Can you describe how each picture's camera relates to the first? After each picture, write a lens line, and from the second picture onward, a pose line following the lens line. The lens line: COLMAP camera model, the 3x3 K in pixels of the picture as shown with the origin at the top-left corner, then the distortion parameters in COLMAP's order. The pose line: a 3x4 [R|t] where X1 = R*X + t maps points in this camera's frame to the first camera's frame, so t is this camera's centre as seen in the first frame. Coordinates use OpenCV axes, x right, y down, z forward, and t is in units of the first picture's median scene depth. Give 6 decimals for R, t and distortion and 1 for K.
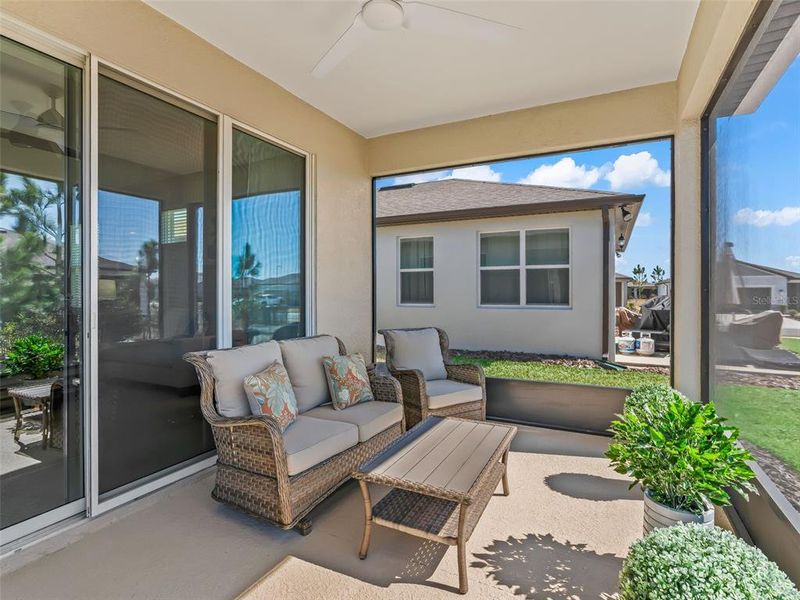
lens RADIAL K [[426.1, 0, 397.0], [0, 426.1, 296.7], [0, 0, 1]] dist [-0.002648, 0.000490]
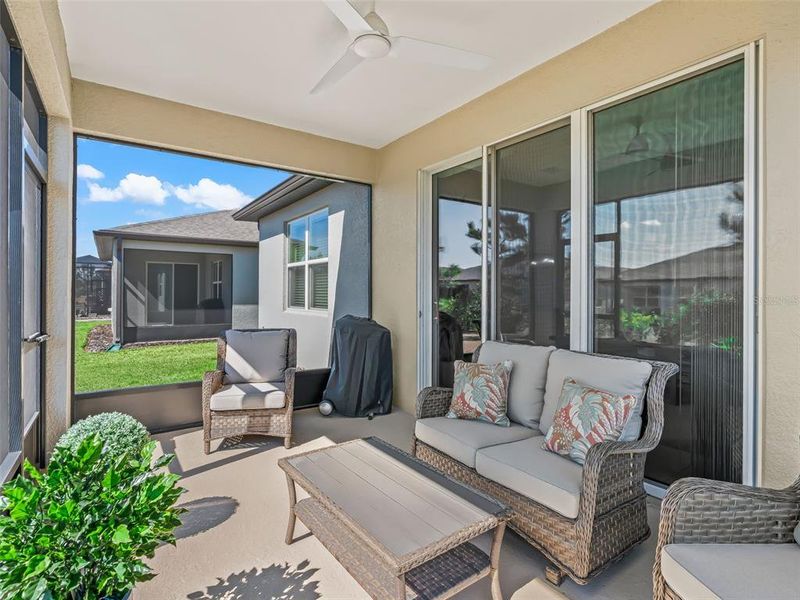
lens RADIAL K [[426.1, 0, 397.0], [0, 426.1, 296.7], [0, 0, 1]] dist [-0.002648, 0.000490]
pose [[-0.476508, 0.005361, -0.879154, 0.626614], [-0.012358, 0.999842, 0.012795, -0.009880], [0.879083, 0.016962, -0.476367, 1.081946]]
